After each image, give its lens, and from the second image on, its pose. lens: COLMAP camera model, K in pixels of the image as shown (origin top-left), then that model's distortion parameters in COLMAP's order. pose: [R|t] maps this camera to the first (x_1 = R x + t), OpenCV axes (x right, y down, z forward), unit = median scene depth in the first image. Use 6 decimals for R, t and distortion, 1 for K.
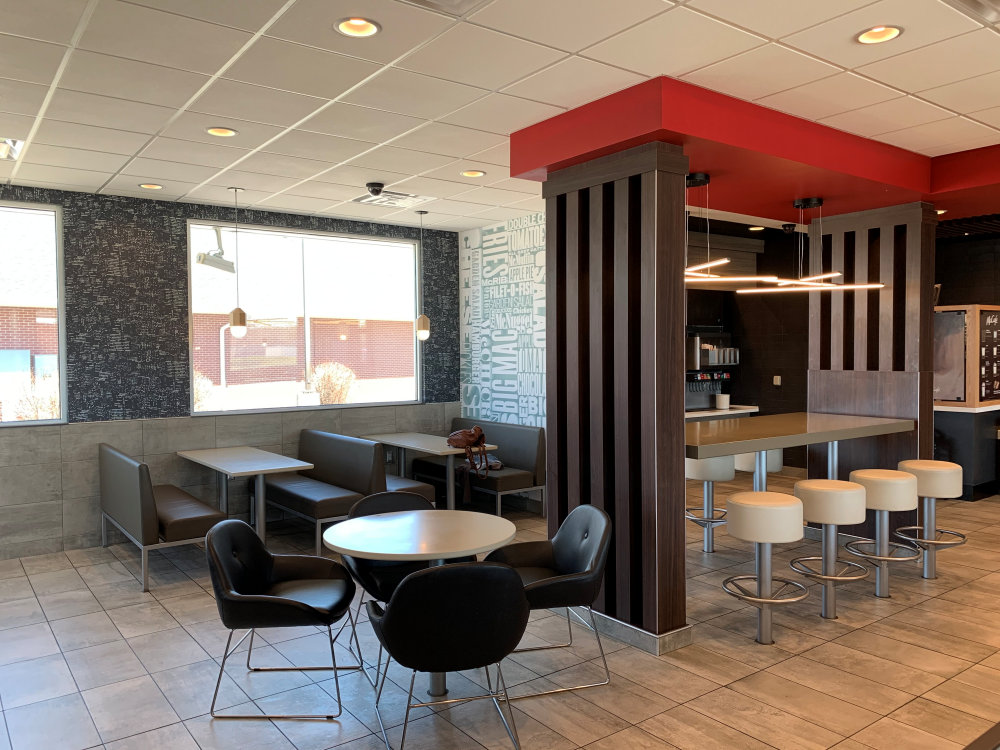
lens RADIAL K [[767.3, 0, 503.9], [0, 767.3, 376.2], [0, 0, 1]] dist [-0.009204, -0.006529]
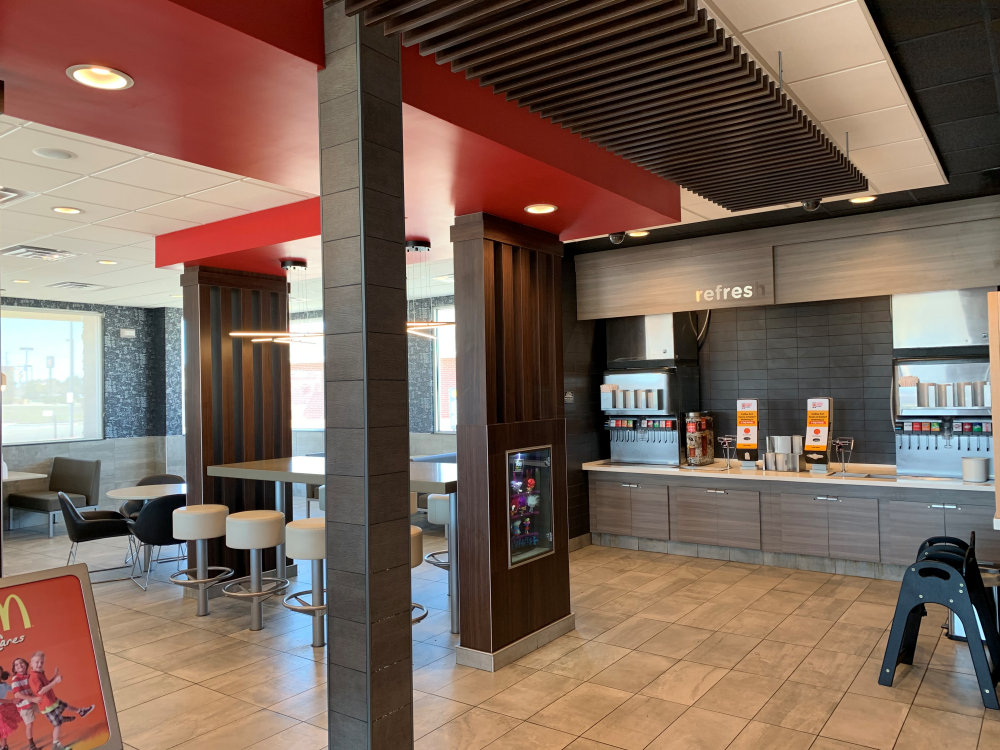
lens RADIAL K [[767.3, 0, 501.5], [0, 767.3, 376.0], [0, 0, 1]] dist [-0.009204, -0.006529]
pose [[0.306610, -0.017938, -0.951666, 1.730577], [-0.010088, 0.999705, -0.022094, -0.052968], [0.951782, 0.016375, 0.306339, 1.030881]]
